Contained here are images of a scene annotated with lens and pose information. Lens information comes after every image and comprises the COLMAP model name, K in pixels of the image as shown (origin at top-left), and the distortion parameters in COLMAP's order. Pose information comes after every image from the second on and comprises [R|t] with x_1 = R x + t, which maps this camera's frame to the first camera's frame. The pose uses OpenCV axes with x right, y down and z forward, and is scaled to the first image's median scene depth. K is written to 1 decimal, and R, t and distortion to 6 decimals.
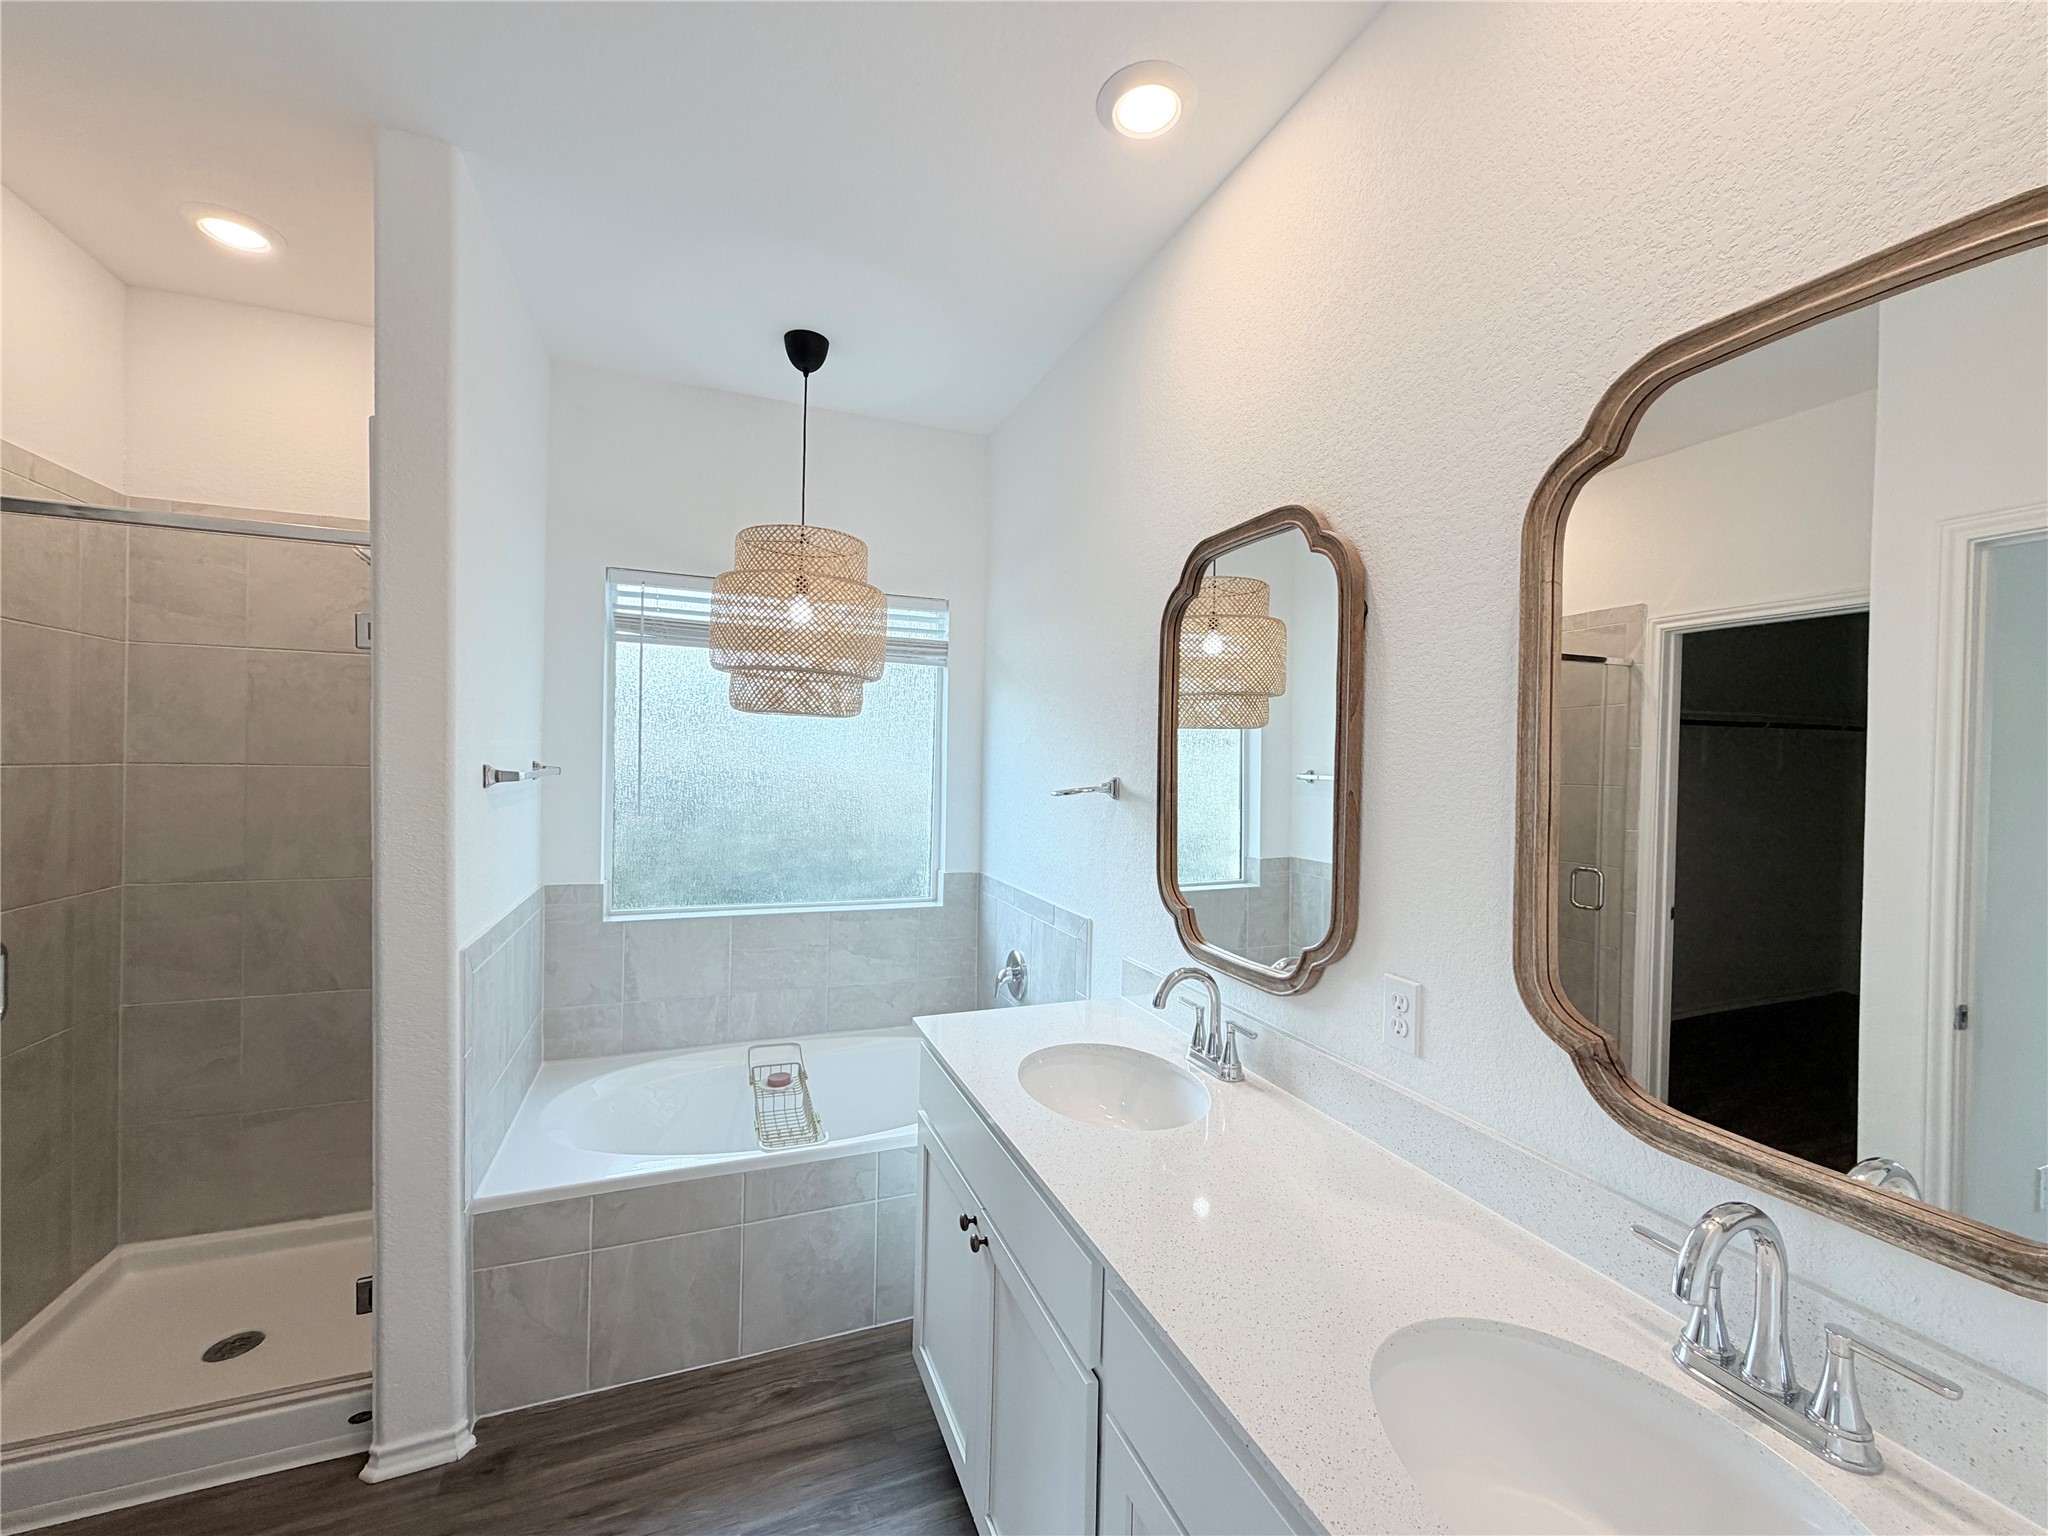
lens RADIAL K [[816.4, 0, 1020.4], [0, 816.4, 767.1], [0, 0, 1]] dist [-0.001036, 0.000035]
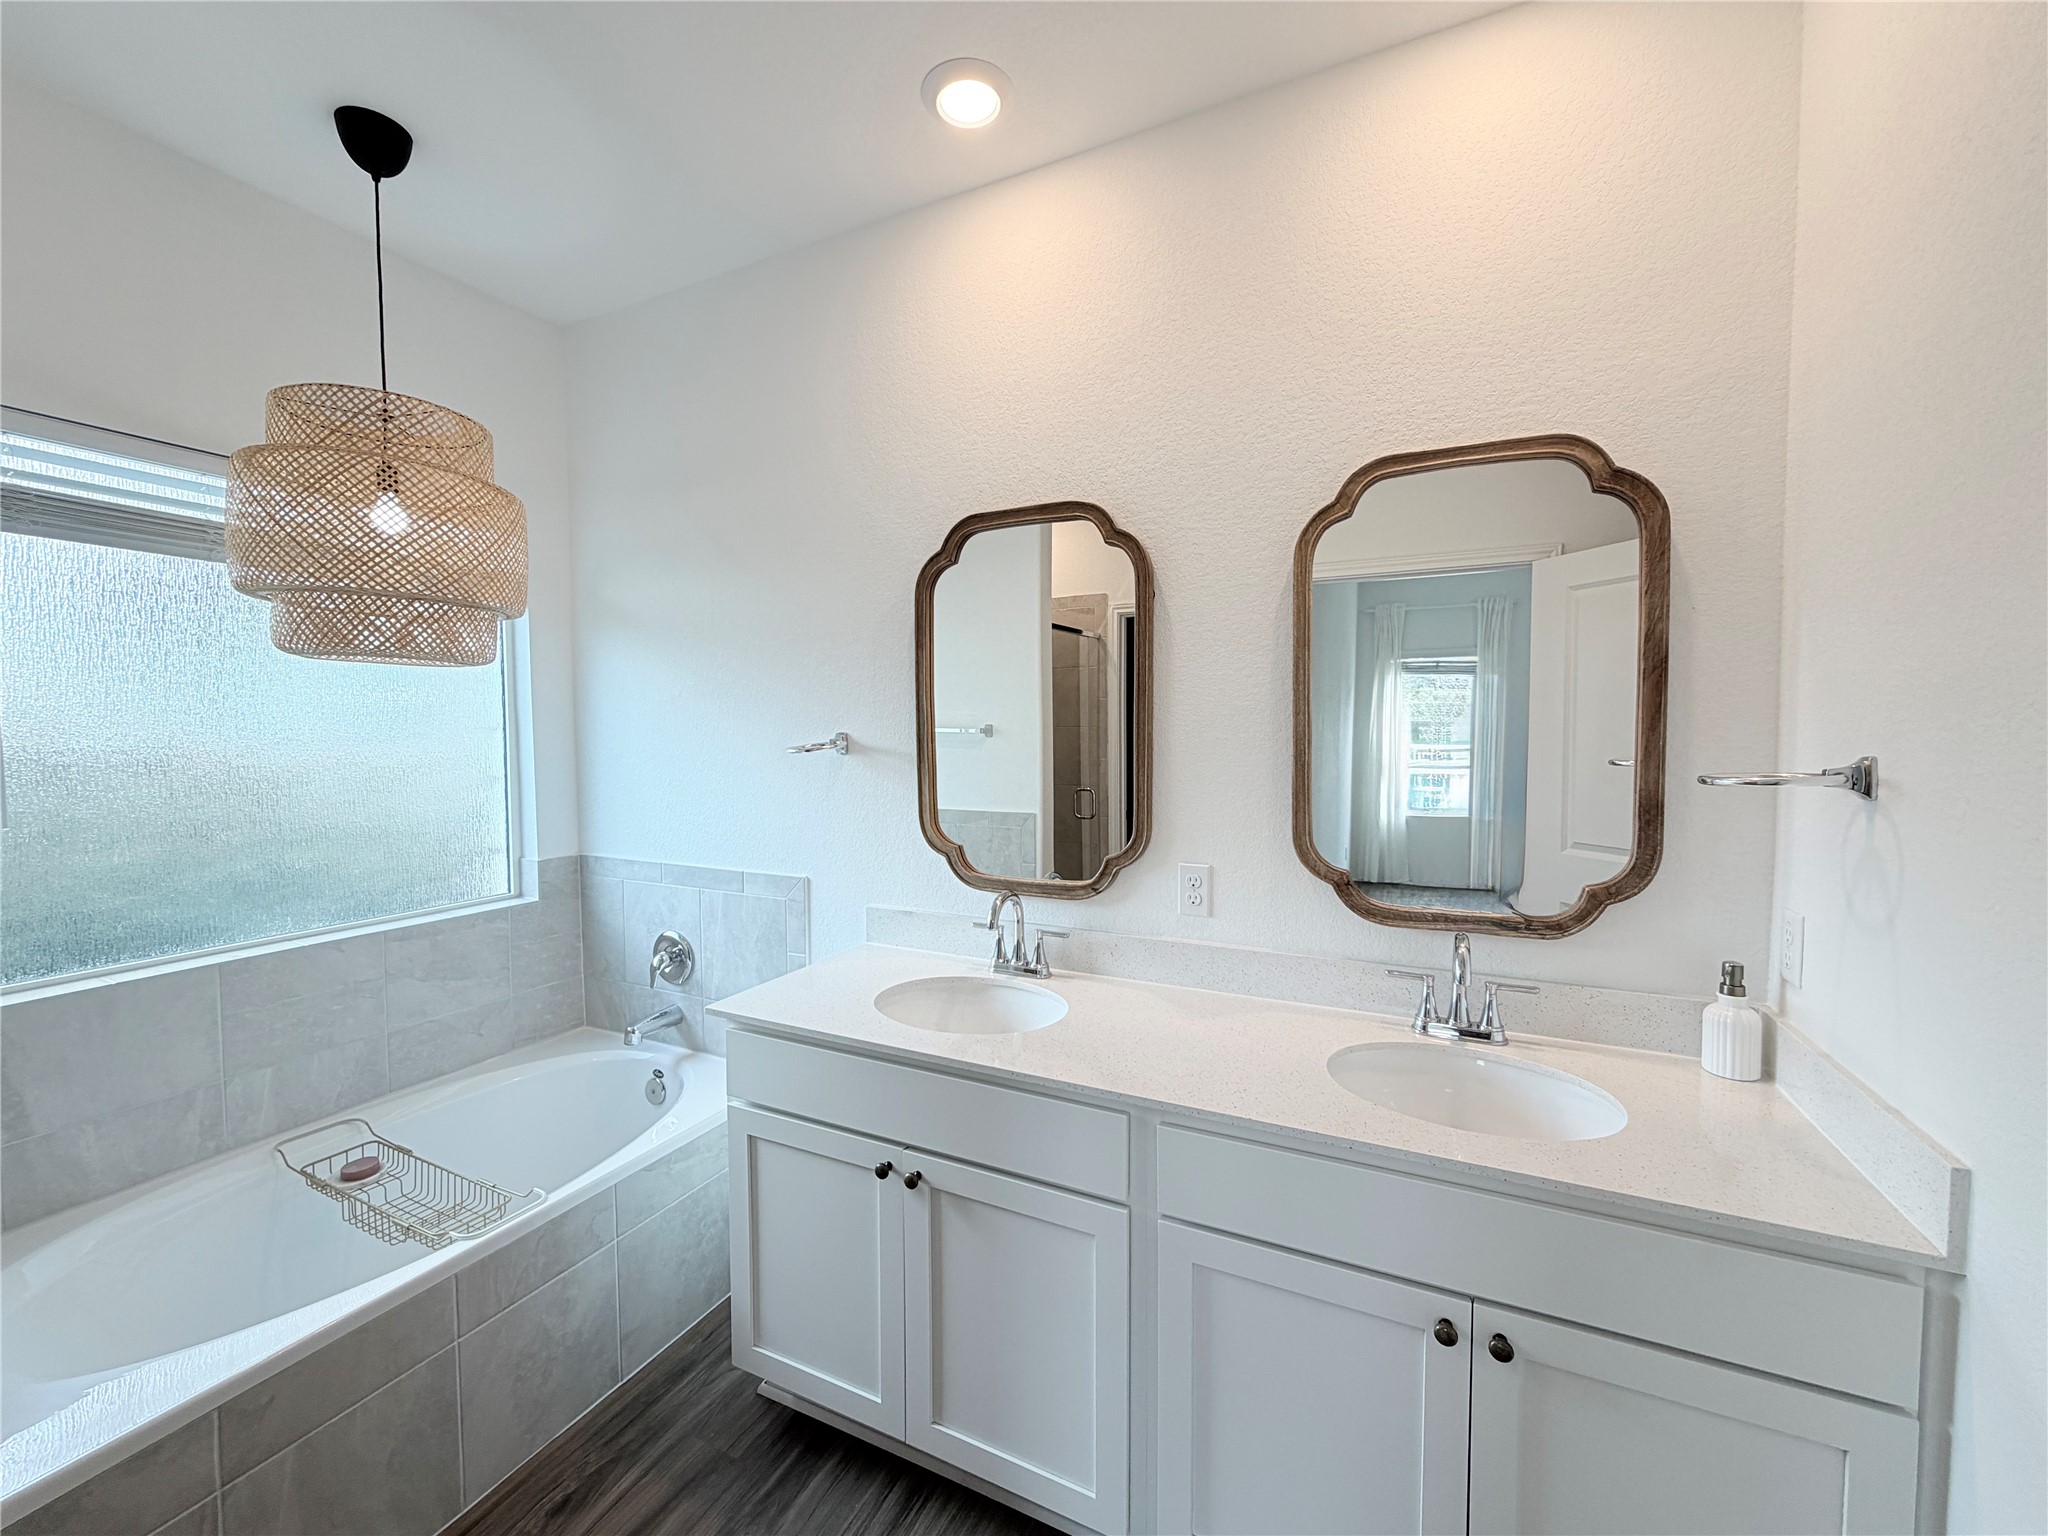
lens RADIAL K [[828.5, 0, 1019.6], [0, 828.5, 760.7], [0, 0, 1]] dist [-0.000935, 0.000346]
pose [[0.744254, -0.057447, 0.665422, -0.410591], [0.028272, 0.998111, 0.054547, -0.001740], [-0.667298, -0.021784, 0.744472, 0.090361]]
